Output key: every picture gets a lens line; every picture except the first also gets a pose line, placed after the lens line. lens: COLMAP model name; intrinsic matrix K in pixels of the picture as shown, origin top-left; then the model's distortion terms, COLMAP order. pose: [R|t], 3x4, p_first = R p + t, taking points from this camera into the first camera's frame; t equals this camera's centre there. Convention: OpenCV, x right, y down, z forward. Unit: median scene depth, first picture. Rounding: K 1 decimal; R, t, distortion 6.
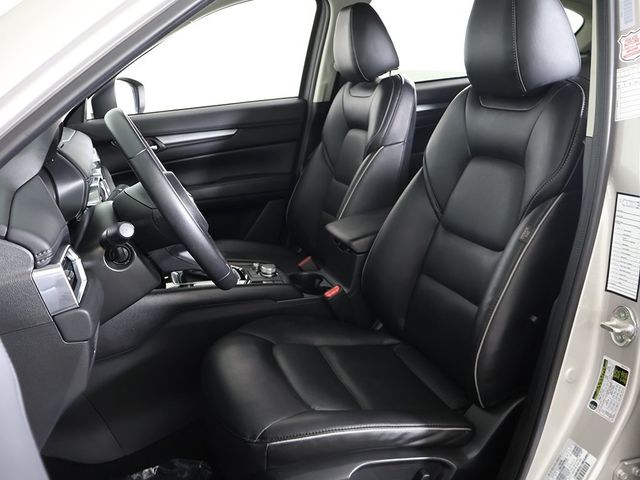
lens RADIAL K [[529.7, 0, 320.0], [0, 529.7, 240.0], [0, 0, 1]] dist [-0.014549, -0.009264]
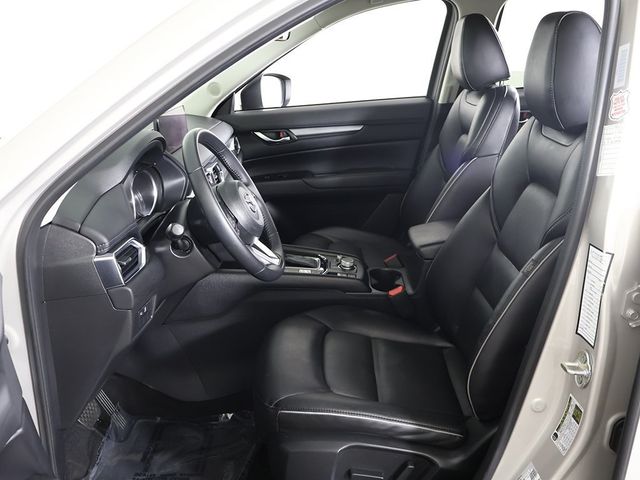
lens RADIAL K [[515.0, 0, 320.0], [0, 515.0, 240.0], [0, 0, 1]] dist [-0.042672, 0.001461]
pose [[0.953640, 0.112277, -0.279220, 0.155690], [-0.102204, 0.993485, 0.050427, -0.043803], [0.283063, -0.019552, 0.958902, -0.059288]]
